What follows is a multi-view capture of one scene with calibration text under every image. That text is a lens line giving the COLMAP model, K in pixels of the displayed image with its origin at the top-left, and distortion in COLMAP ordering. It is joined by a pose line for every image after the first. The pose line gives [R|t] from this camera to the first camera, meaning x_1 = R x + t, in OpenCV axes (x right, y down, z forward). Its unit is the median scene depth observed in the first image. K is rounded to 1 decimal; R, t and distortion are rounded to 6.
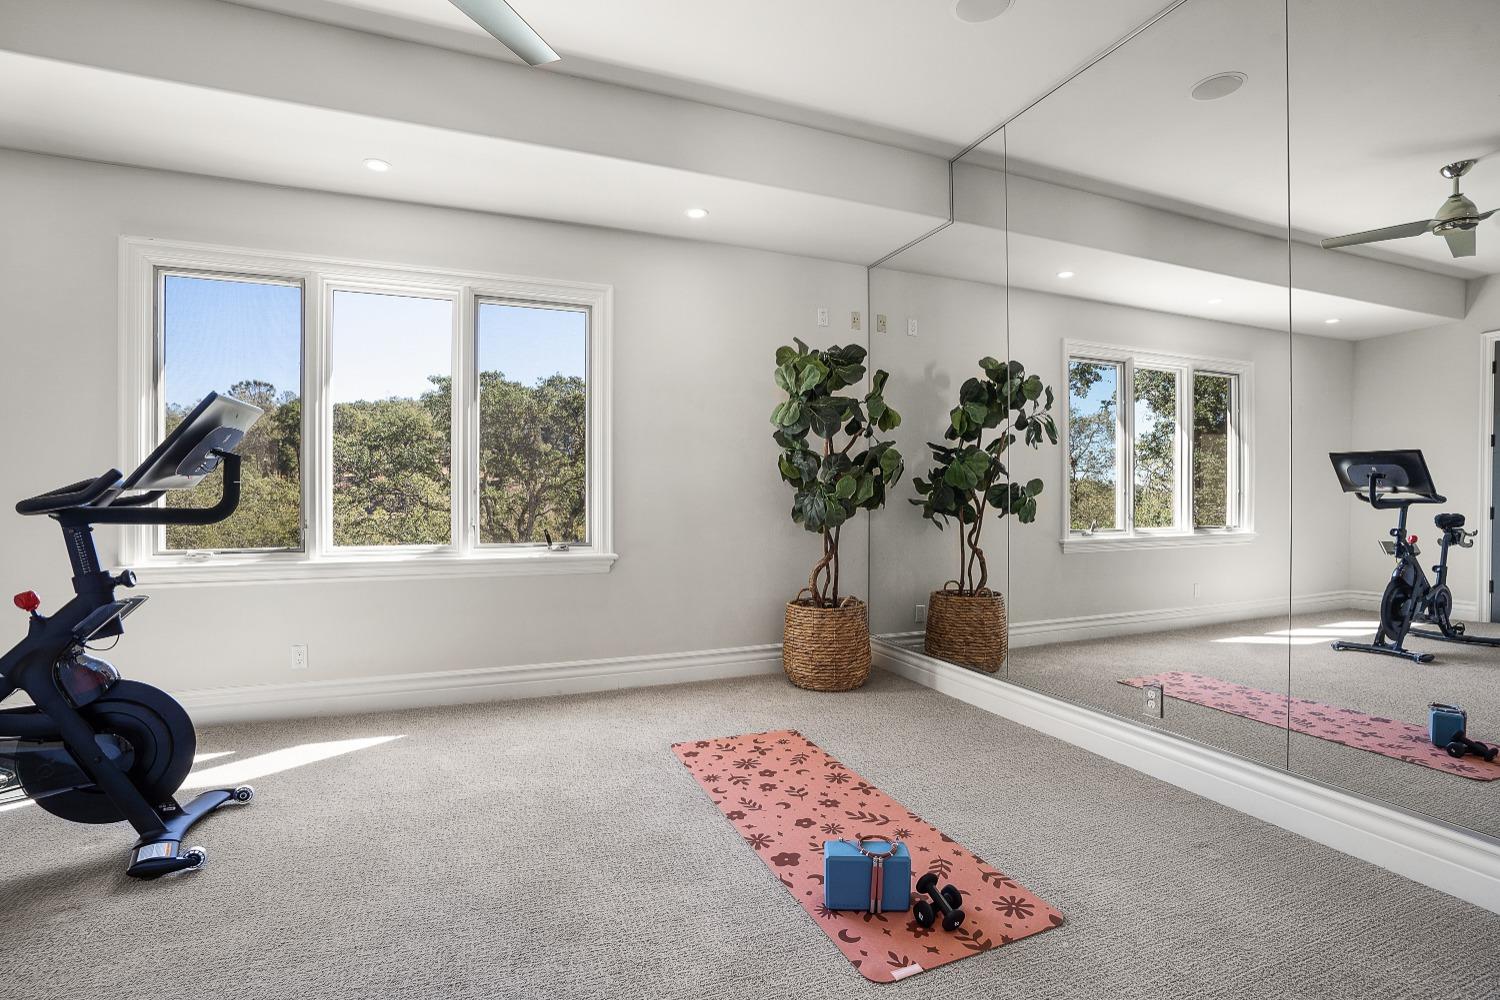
lens RADIAL K [[695.7, 0, 749.2], [0, 695.7, 498.5], [0, 0, 1]] dist [-0.039882, -0.000179]
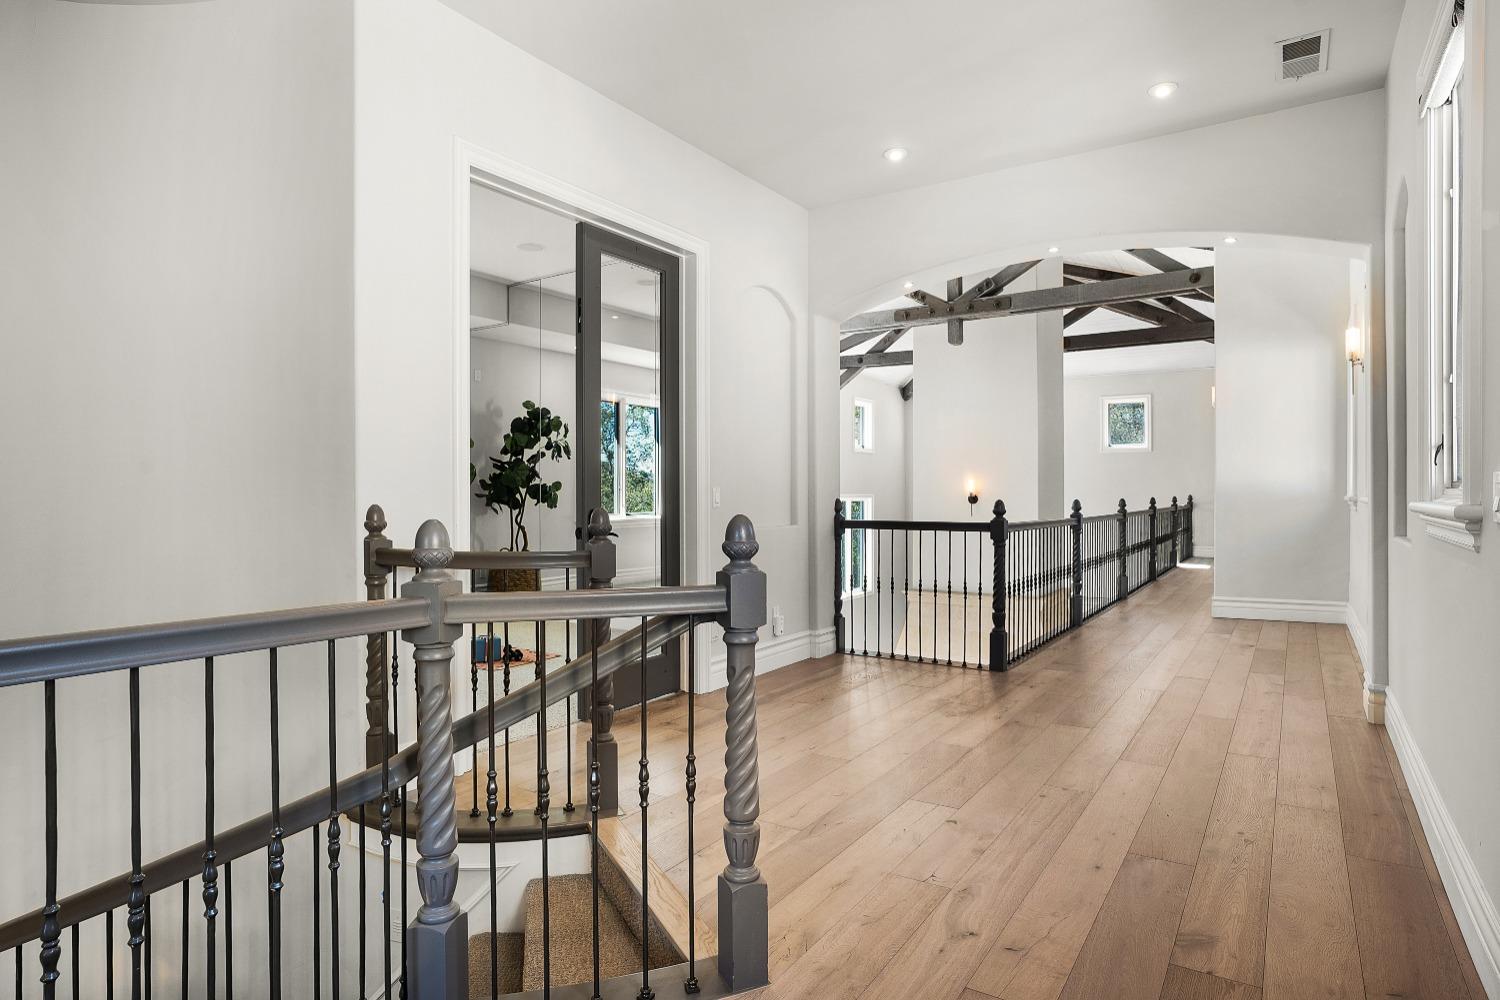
lens RADIAL K [[832.3, 0, 752.1], [0, 832.3, 499.4], [0, 0, 1]] dist [-0.004299, -0.000089]
pose [[0.824460, -0.003060, 0.565913, -0.301117], [-0.001542, 0.999970, 0.007653, -0.001251], [-0.565919, -0.007182, 0.824430, -0.834172]]
